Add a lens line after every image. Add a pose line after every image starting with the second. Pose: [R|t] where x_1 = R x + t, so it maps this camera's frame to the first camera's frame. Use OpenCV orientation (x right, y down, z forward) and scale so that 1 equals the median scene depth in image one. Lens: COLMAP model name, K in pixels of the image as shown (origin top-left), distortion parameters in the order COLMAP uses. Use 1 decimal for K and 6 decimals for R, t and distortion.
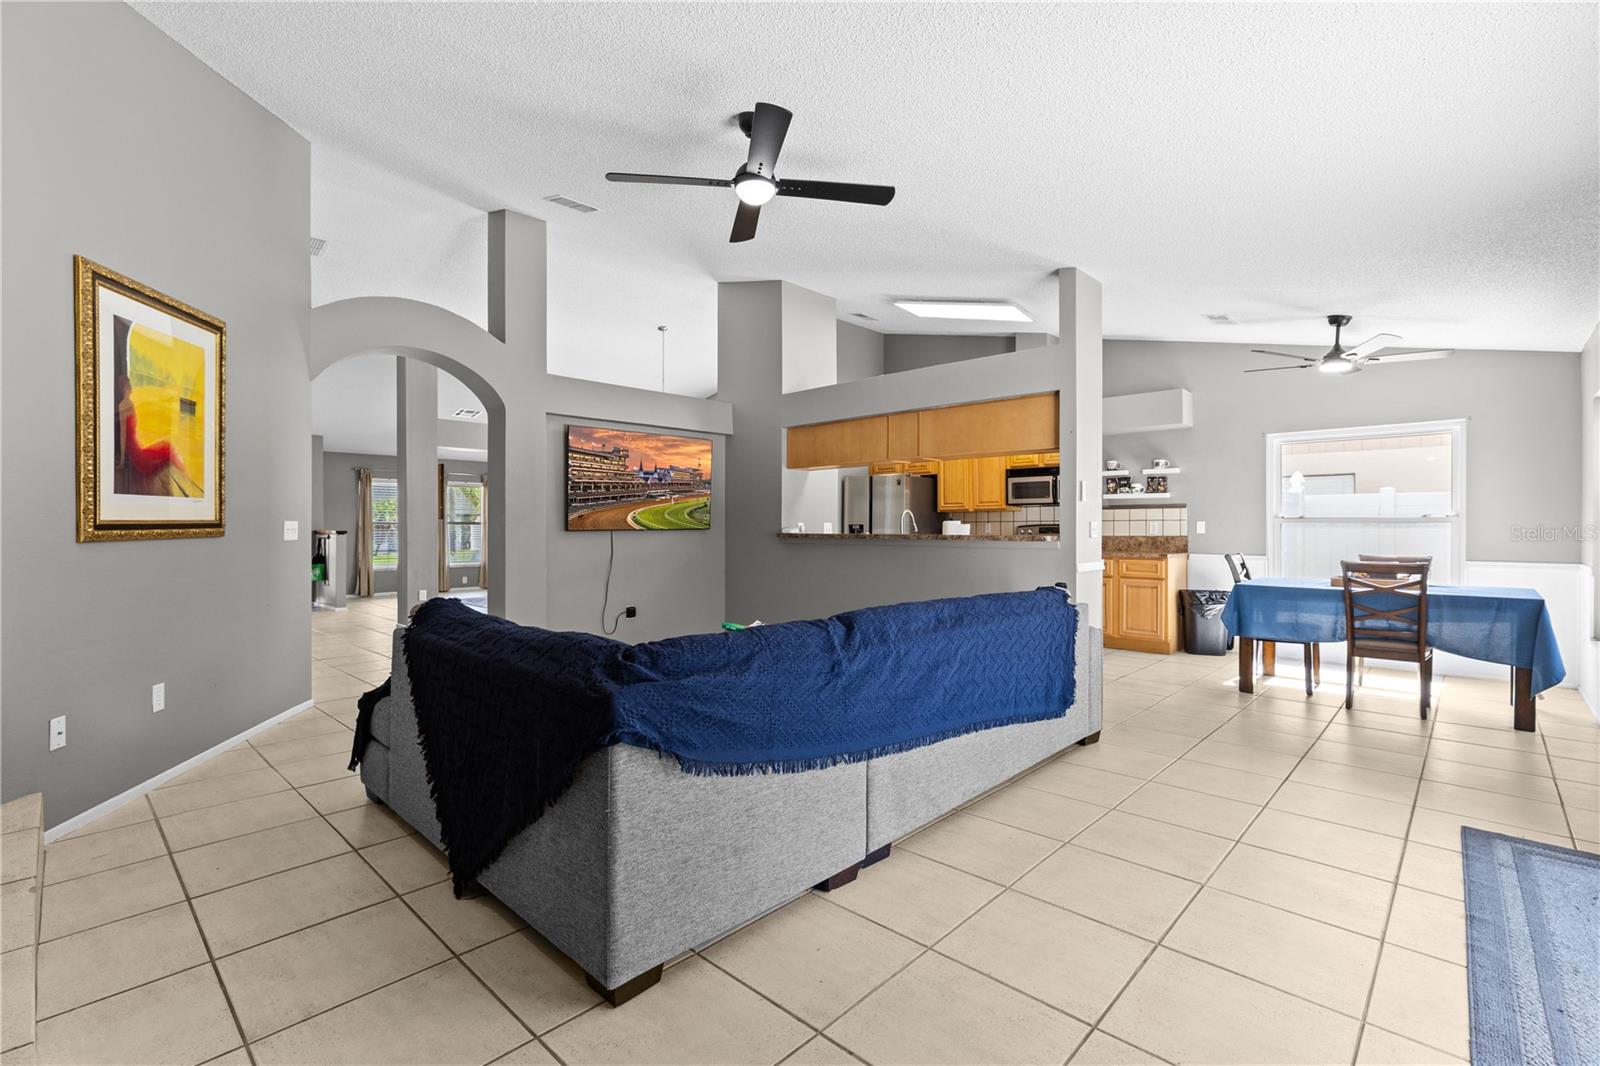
lens RADIAL K [[710.5, 0, 803.5], [0, 710.5, 530.1], [0, 0, 1]] dist [-0.000221, -0.000107]
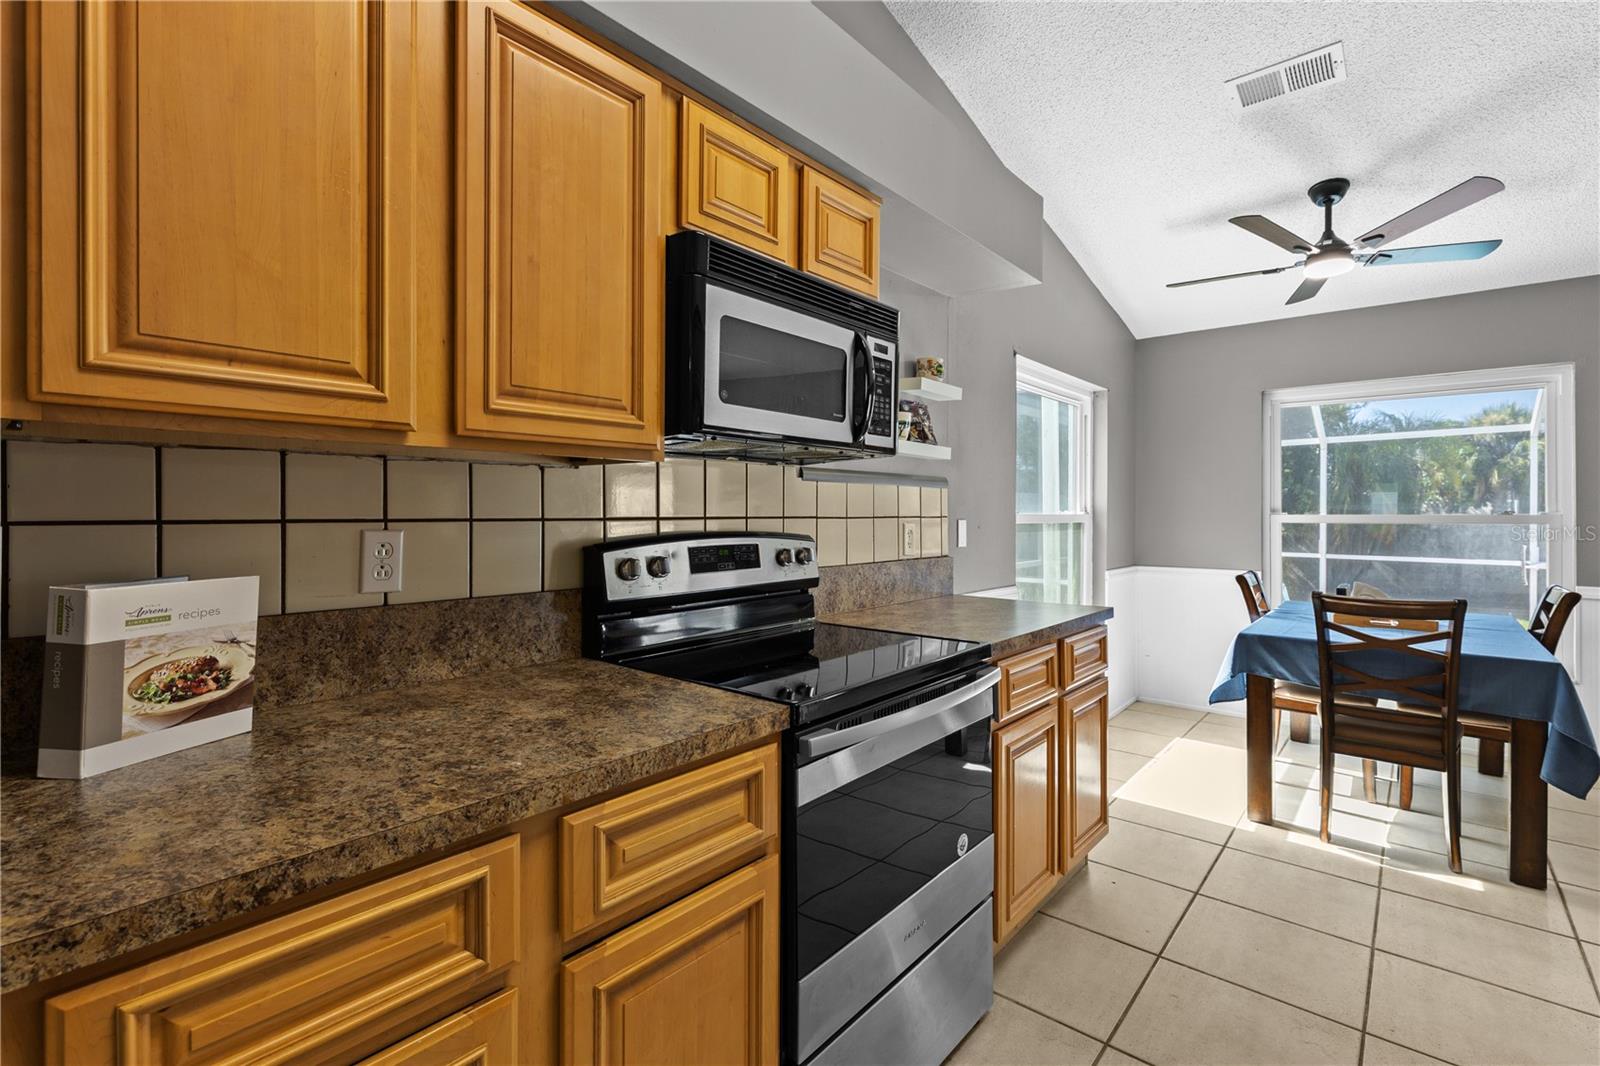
lens RADIAL K [[732.3, 0, 792.7], [0, 732.3, 511.6], [0, 0, 1]] dist [0.000525, 0.000555]
pose [[-0.055940, 0.004615, 0.998423, 0.114752], [0.001828, 0.999988, -0.004520, -0.015536], [-0.998432, 0.001573, -0.055948, 1.129673]]
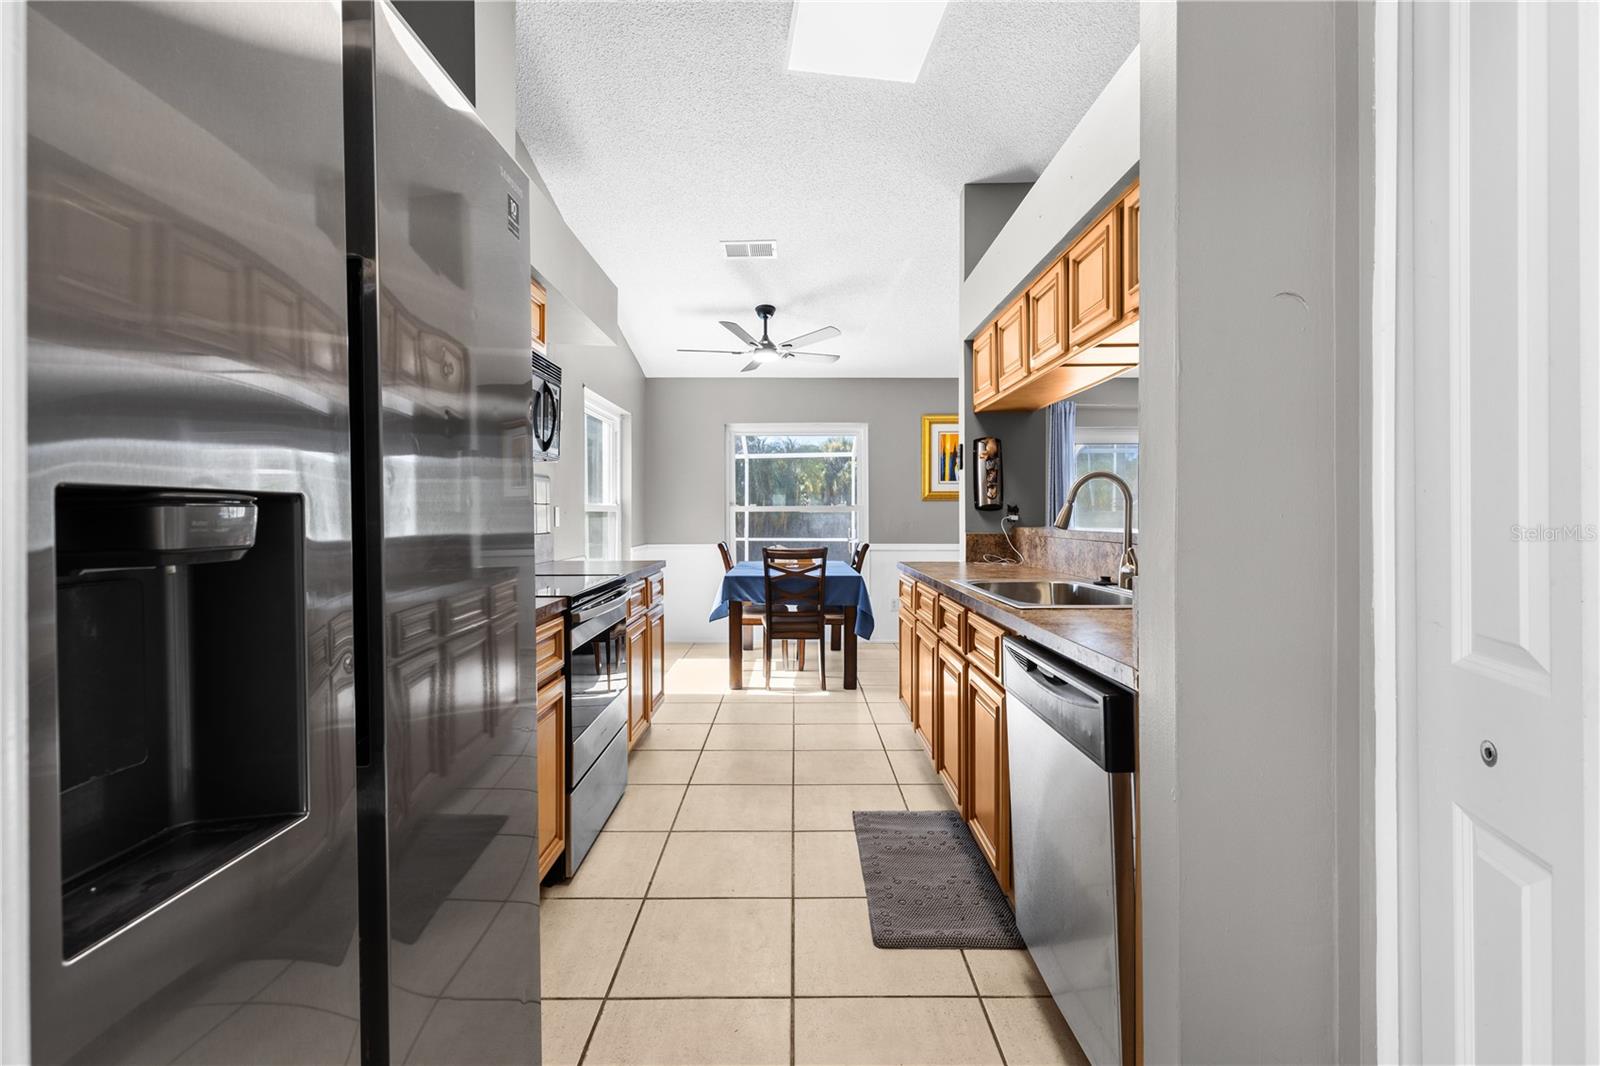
lens RADIAL K [[732.3, 0, 792.7], [0, 732.3, 511.6], [0, 0, 1]] dist [0.000525, 0.000555]
pose [[-0.691349, 0.005467, 0.722500, -0.025168], [0.006271, 0.999979, -0.001566, -0.005861], [-0.722494, 0.003449, -0.691369, 1.285328]]
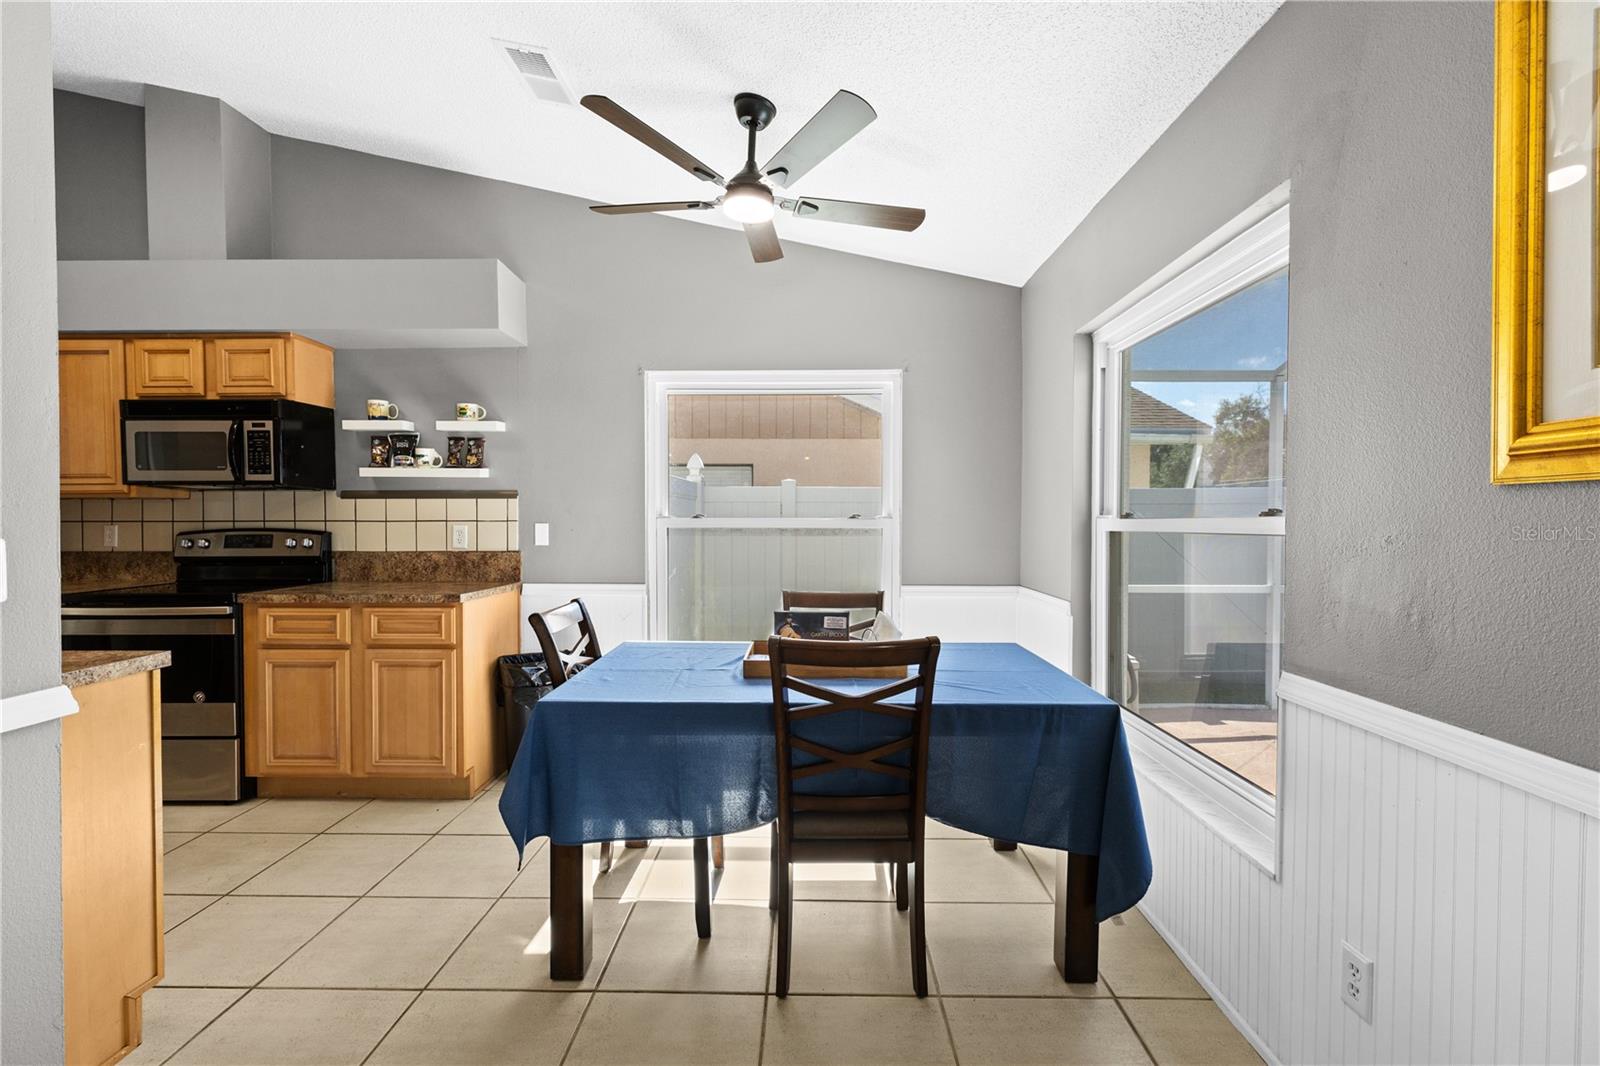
lens RADIAL K [[710.5, 0, 803.5], [0, 710.5, 530.1], [0, 0, 1]] dist [-0.000221, -0.000107]
pose [[0.733087, -0.008248, 0.680085, 0.337906], [0.001198, 0.999941, 0.010836, -0.012898], [-0.680134, -0.007129, 0.733053, 0.468750]]
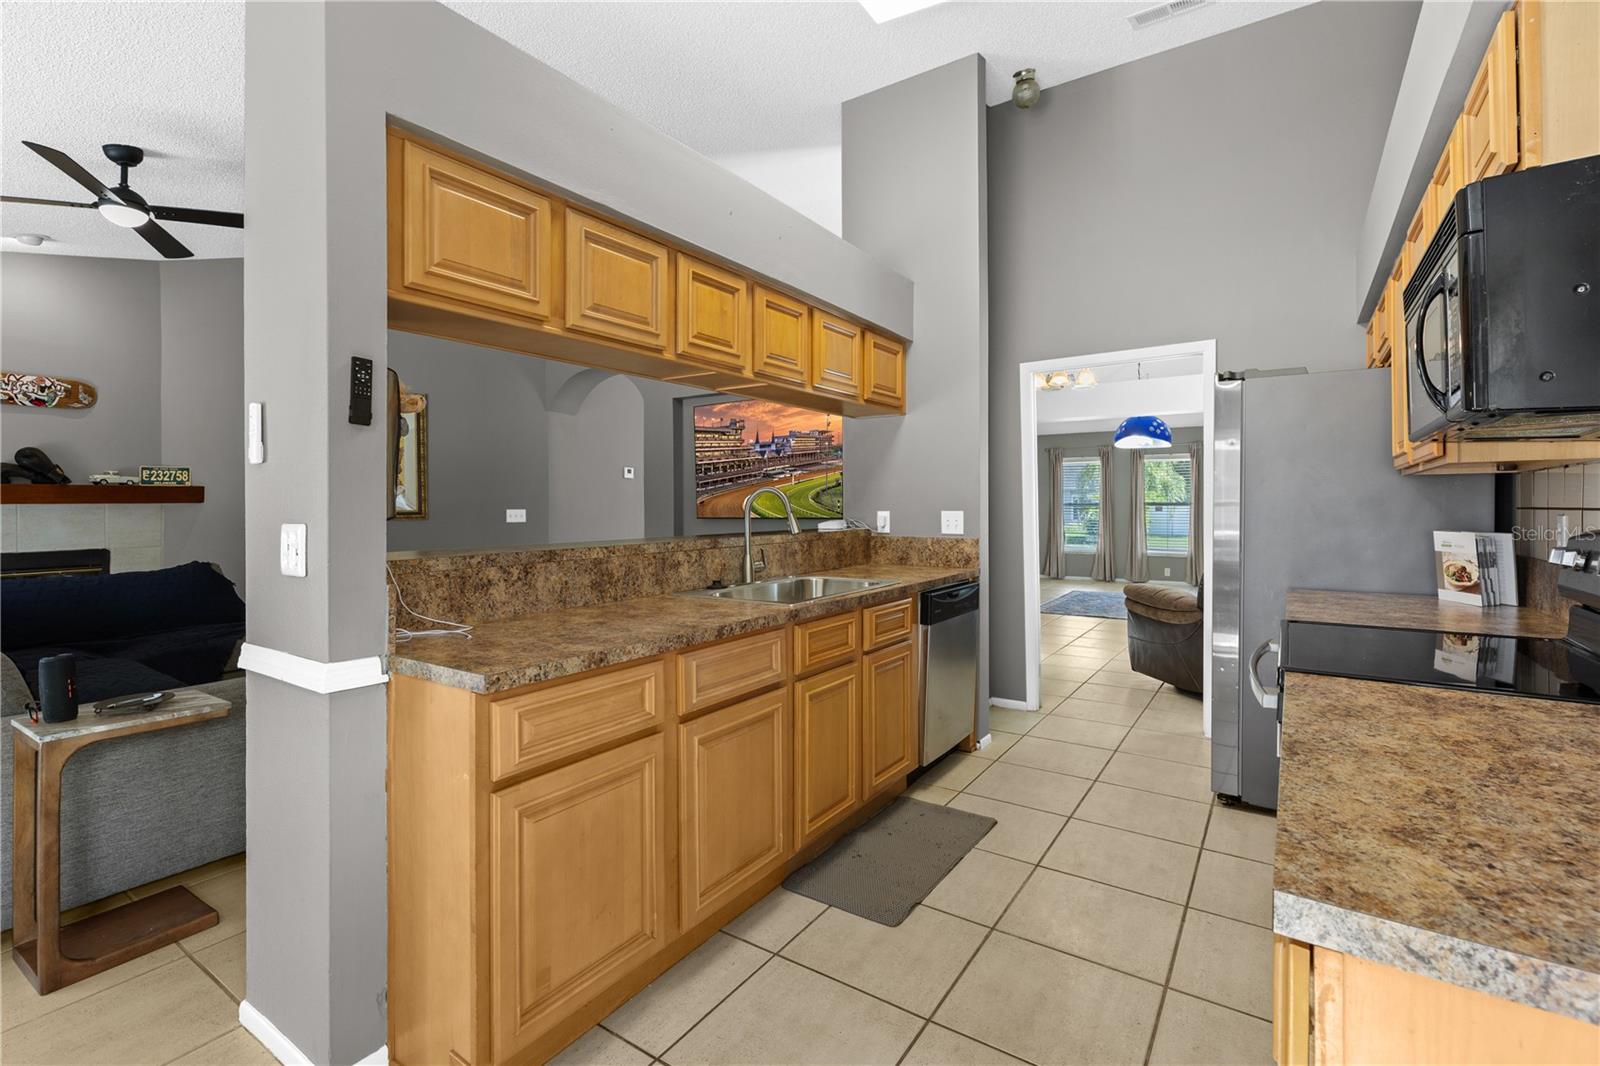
lens RADIAL K [[732.3, 0, 792.7], [0, 732.3, 511.6], [0, 0, 1]] dist [0.000525, 0.000555]
pose [[0.164583, 0.010081, -0.986312, 0.559126], [0.000814, 0.999946, 0.010356, -0.015800], [0.986363, -0.002507, 0.164565, 0.874292]]
